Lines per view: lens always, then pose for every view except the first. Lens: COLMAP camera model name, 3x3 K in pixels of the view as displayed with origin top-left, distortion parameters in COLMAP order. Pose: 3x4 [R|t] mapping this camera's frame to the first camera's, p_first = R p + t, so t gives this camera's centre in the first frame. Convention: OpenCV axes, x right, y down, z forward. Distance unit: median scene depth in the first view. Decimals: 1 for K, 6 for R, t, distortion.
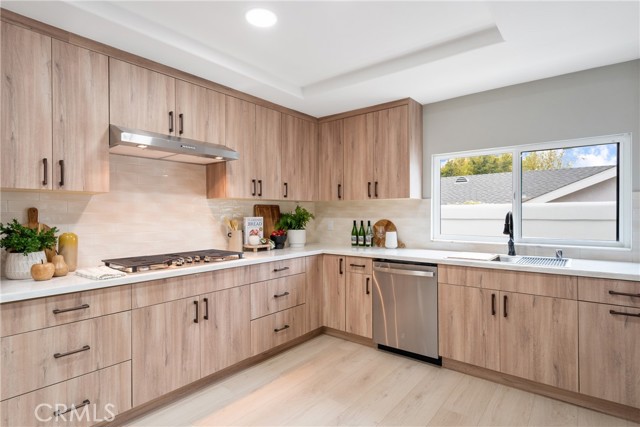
lens RADIAL K [[334.9, 0, 315.3], [0, 334.9, 212.6], [0, 0, 1]] dist [0.000074, -0.000530]
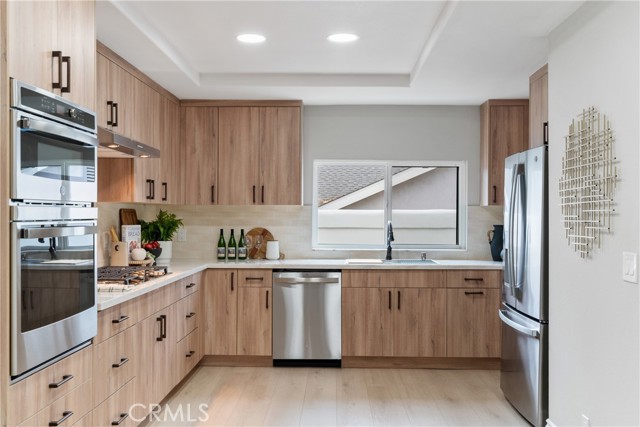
lens RADIAL K [[634.6, 0, 321.3], [0, 634.6, 213.4], [0, 0, 1]] dist [0.031789, 0.000000]
pose [[0.793520, 0.009746, 0.608466, -0.879376], [-0.009520, 0.999948, -0.003601, -0.016302], [-0.608469, -0.002936, 0.793572, -0.536818]]
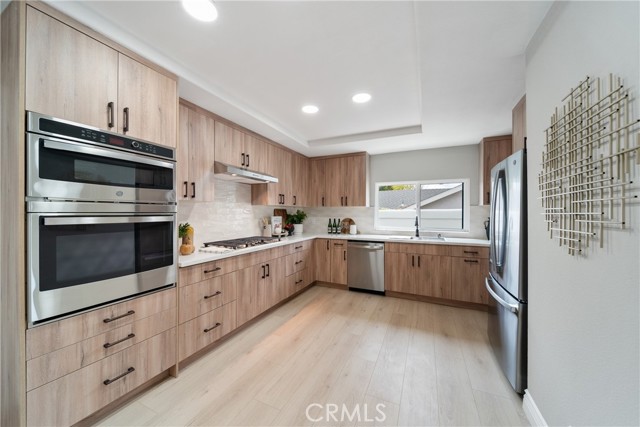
lens RADIAL K [[230.9, 0, 318.8], [0, 230.9, 211.6], [0, 0, 1]] dist [-0.001076, -0.001029]
pose [[0.971551, 0.008584, 0.236675, -0.298915], [-0.007871, 0.999961, -0.003958, -0.009316], [-0.236700, 0.001982, 0.971581, -0.181306]]
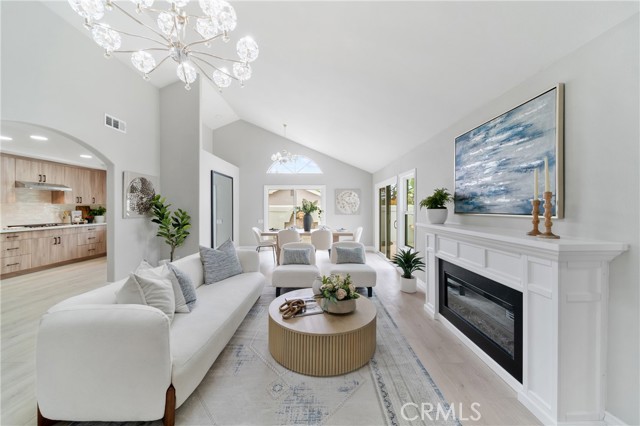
lens RADIAL K [[230.9, 0, 316.5], [0, 230.9, 208.3], [0, 0, 1]] dist [-0.001076, -0.001029]
pose [[0.769632, 0.004031, 0.638475, 0.126741], [-0.008091, 0.999961, 0.003440, -0.032028], [-0.638436, -0.007813, 0.769635, -1.852337]]
